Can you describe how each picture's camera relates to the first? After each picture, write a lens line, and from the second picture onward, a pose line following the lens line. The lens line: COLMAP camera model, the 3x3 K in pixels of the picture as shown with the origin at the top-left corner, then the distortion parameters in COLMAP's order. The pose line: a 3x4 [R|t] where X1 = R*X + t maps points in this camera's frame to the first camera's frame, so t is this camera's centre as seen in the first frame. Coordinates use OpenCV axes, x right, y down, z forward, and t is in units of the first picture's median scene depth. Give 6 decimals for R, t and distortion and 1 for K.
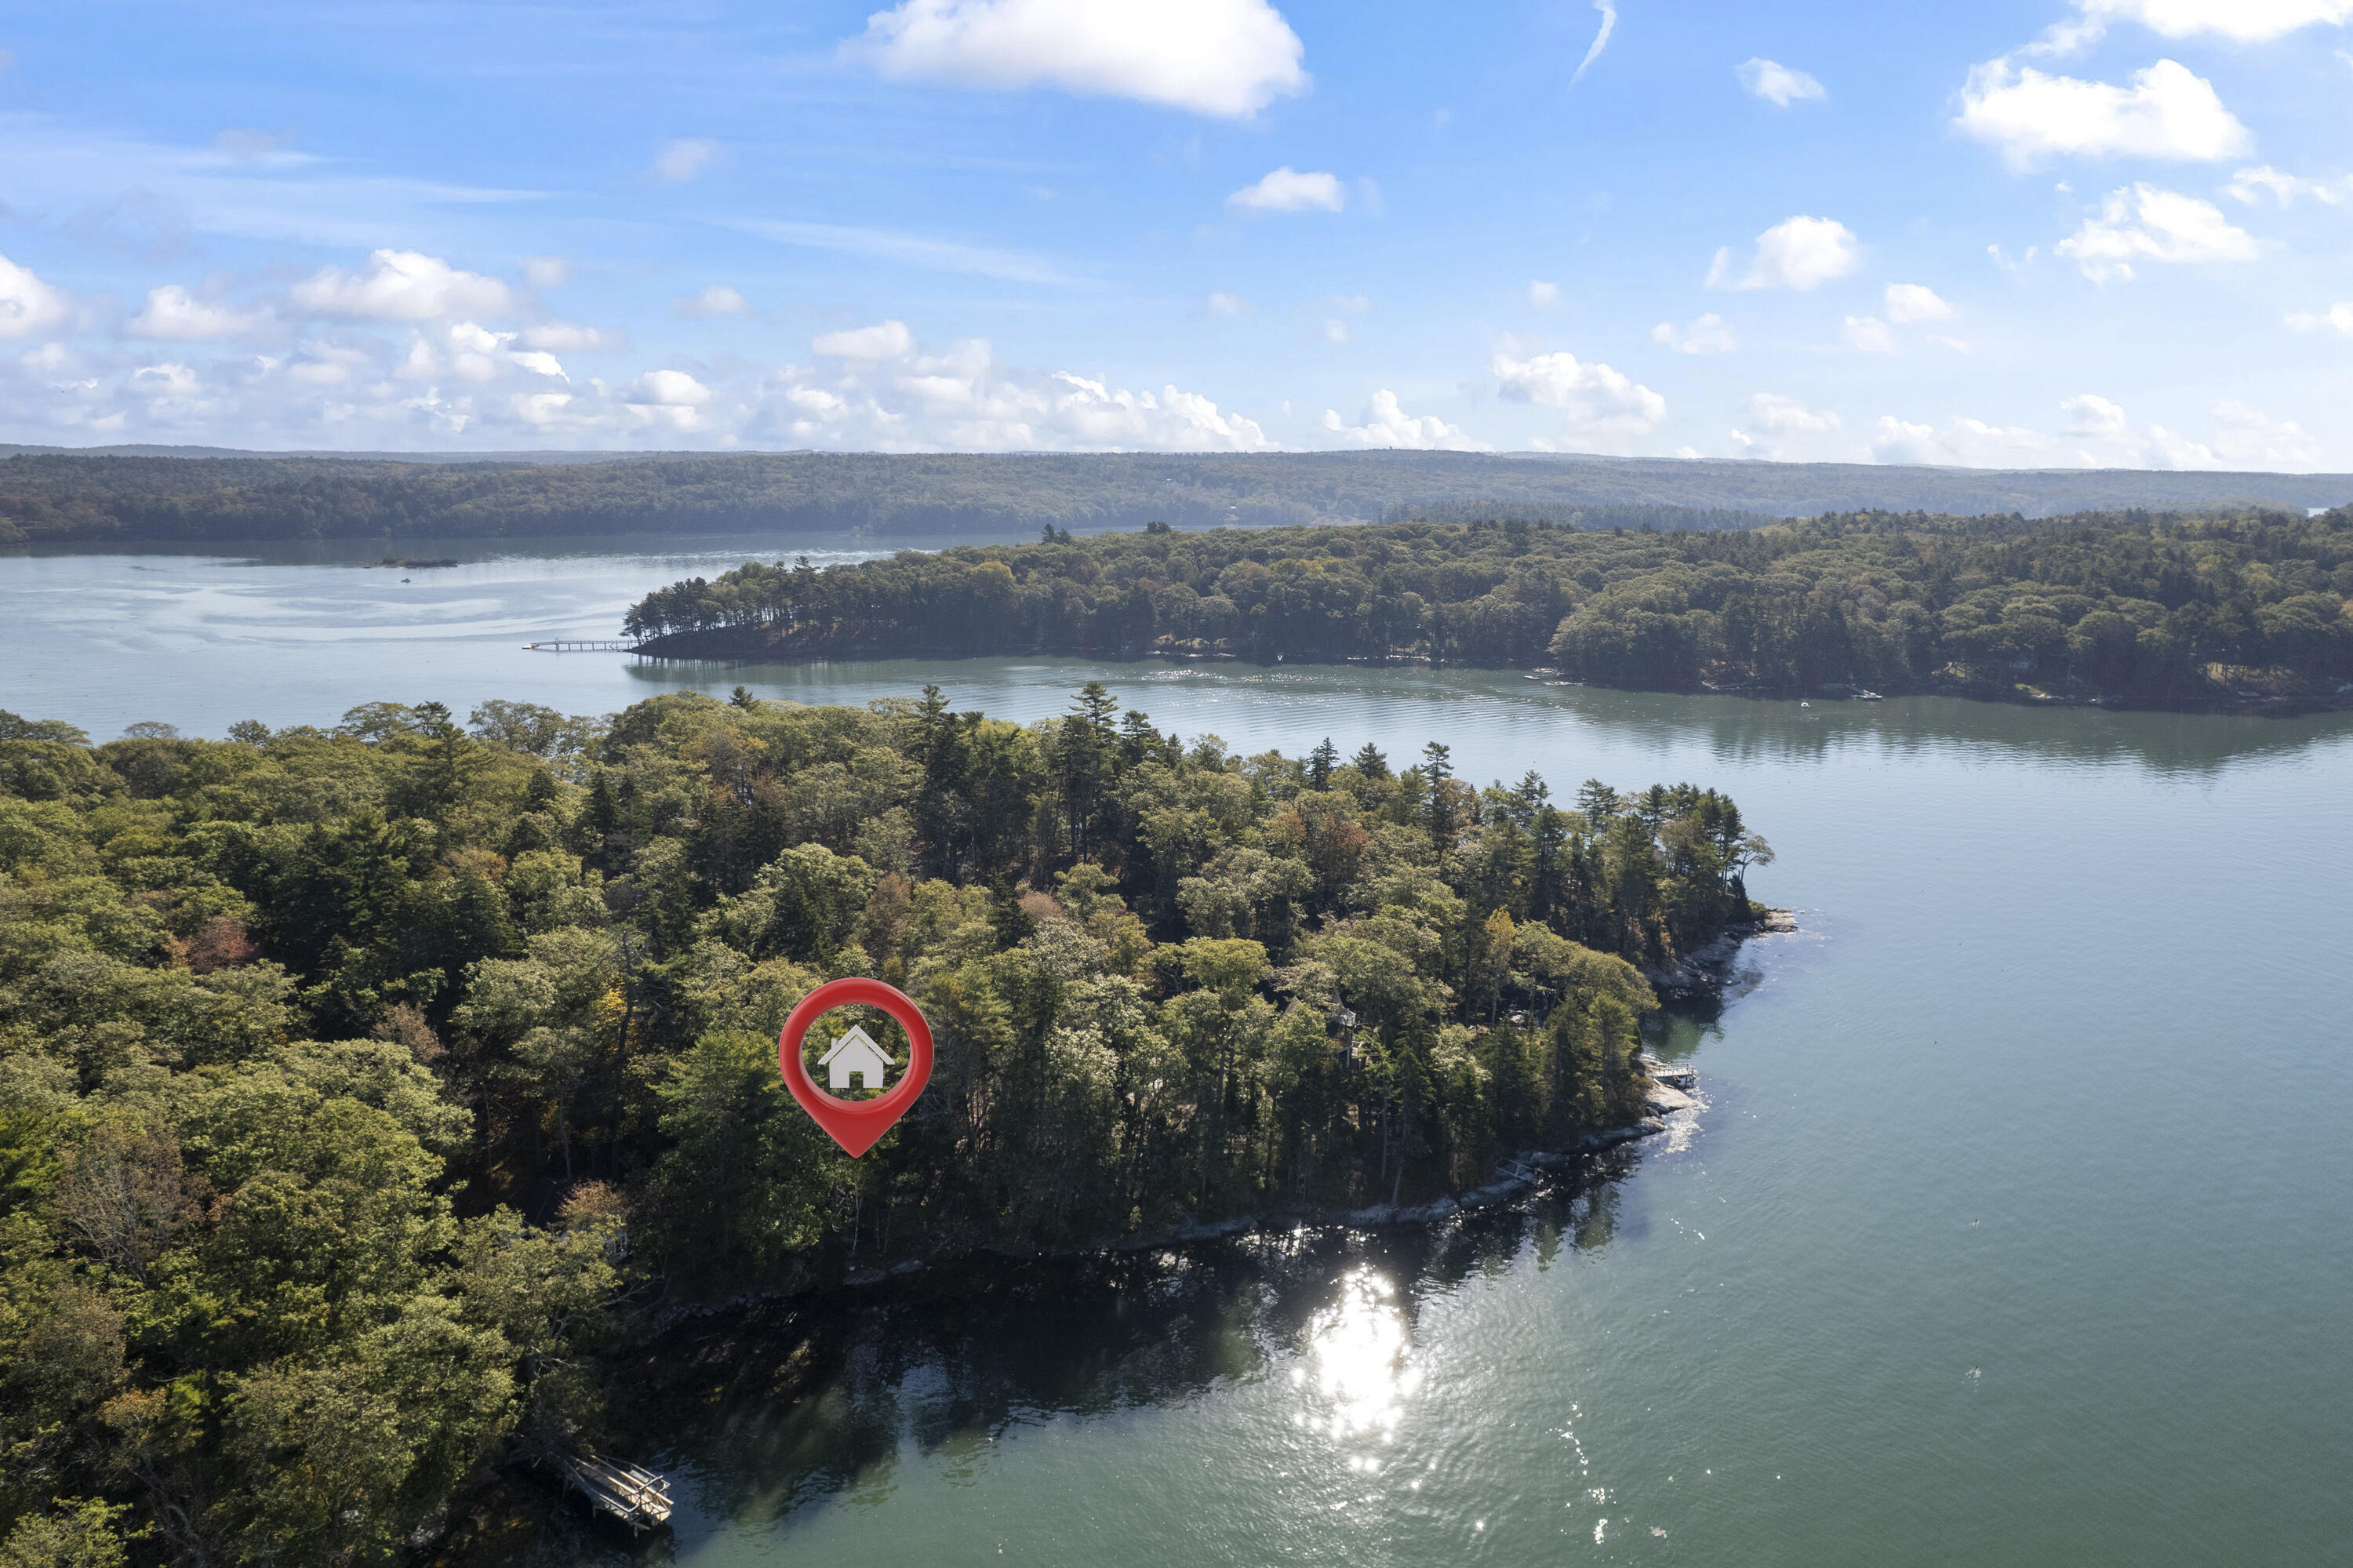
lens RADIAL K [[1542.7, 0, 1176.5], [0, 1542.7, 784.0], [0, 0, 1]] dist [-0.043056, 0.000057]
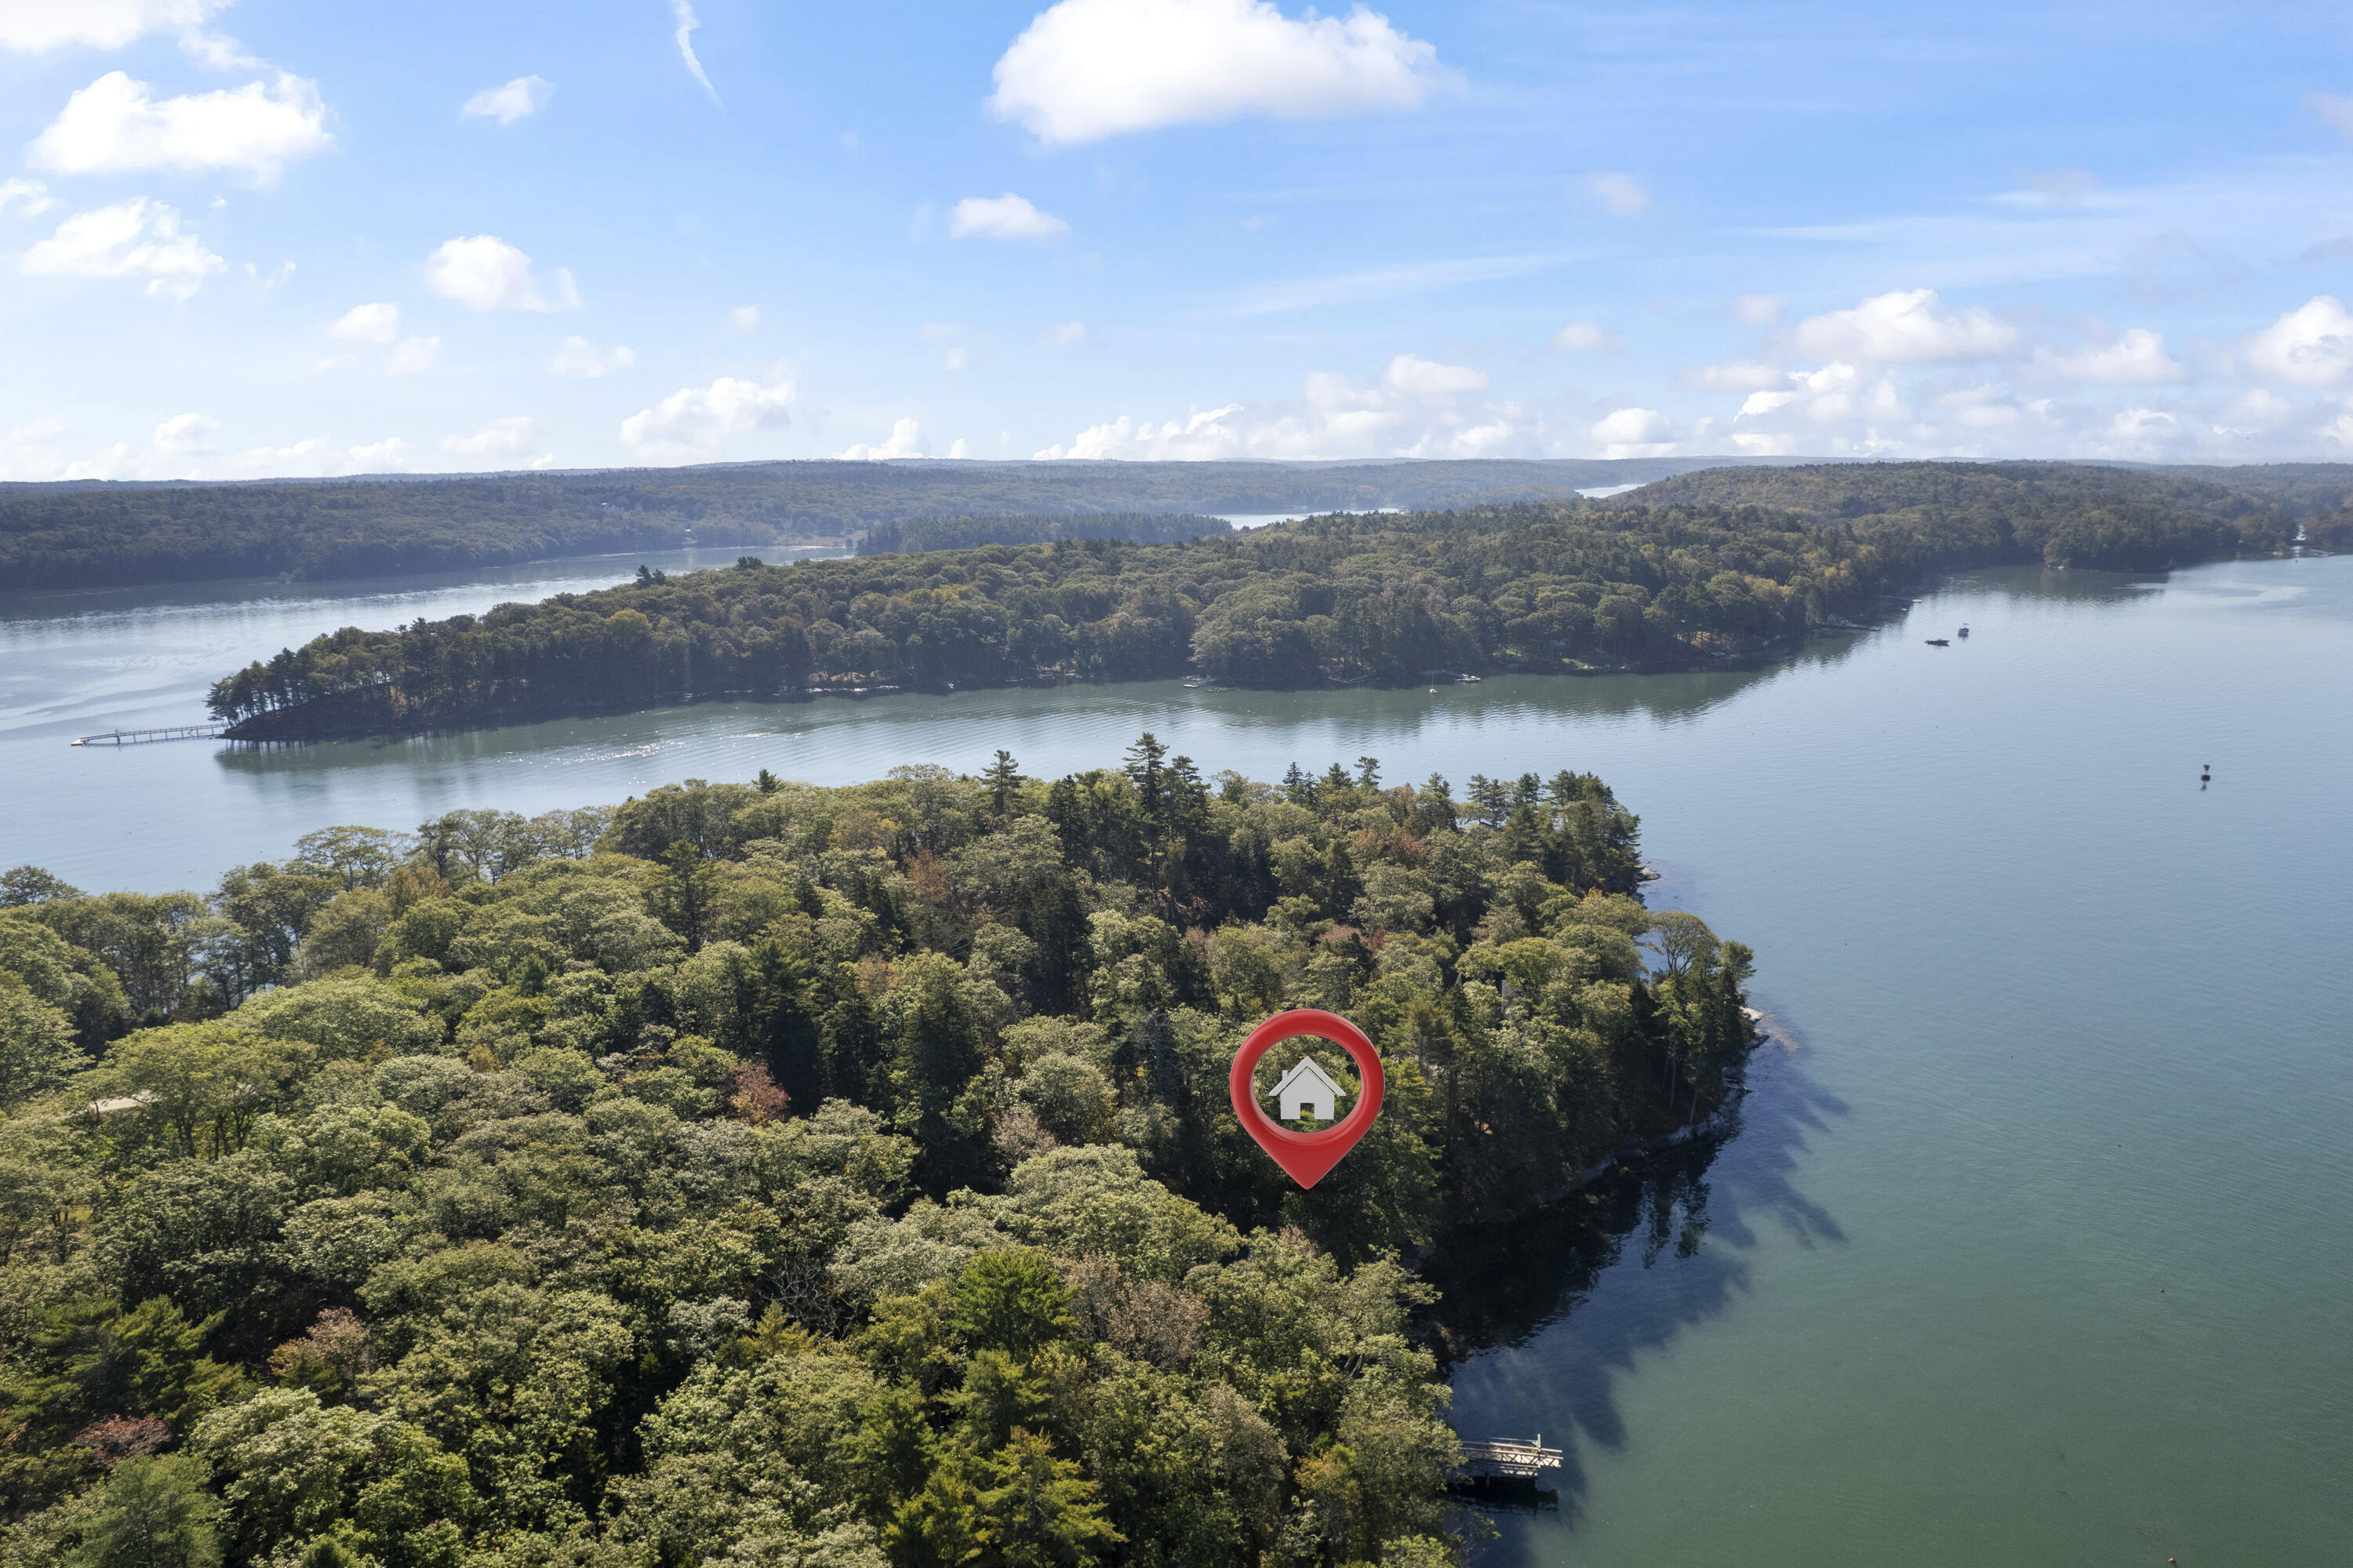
lens RADIAL K [[1522.1, 0, 1176.5], [0, 1522.1, 784.0], [0, 0, 1]] dist [-0.064648, 0.055819]
pose [[0.918328, -0.103237, 0.382121, -0.192166], [0.103471, 0.994431, 0.019999, -0.021199], [-0.382057, 0.021173, 0.923896, -0.001006]]
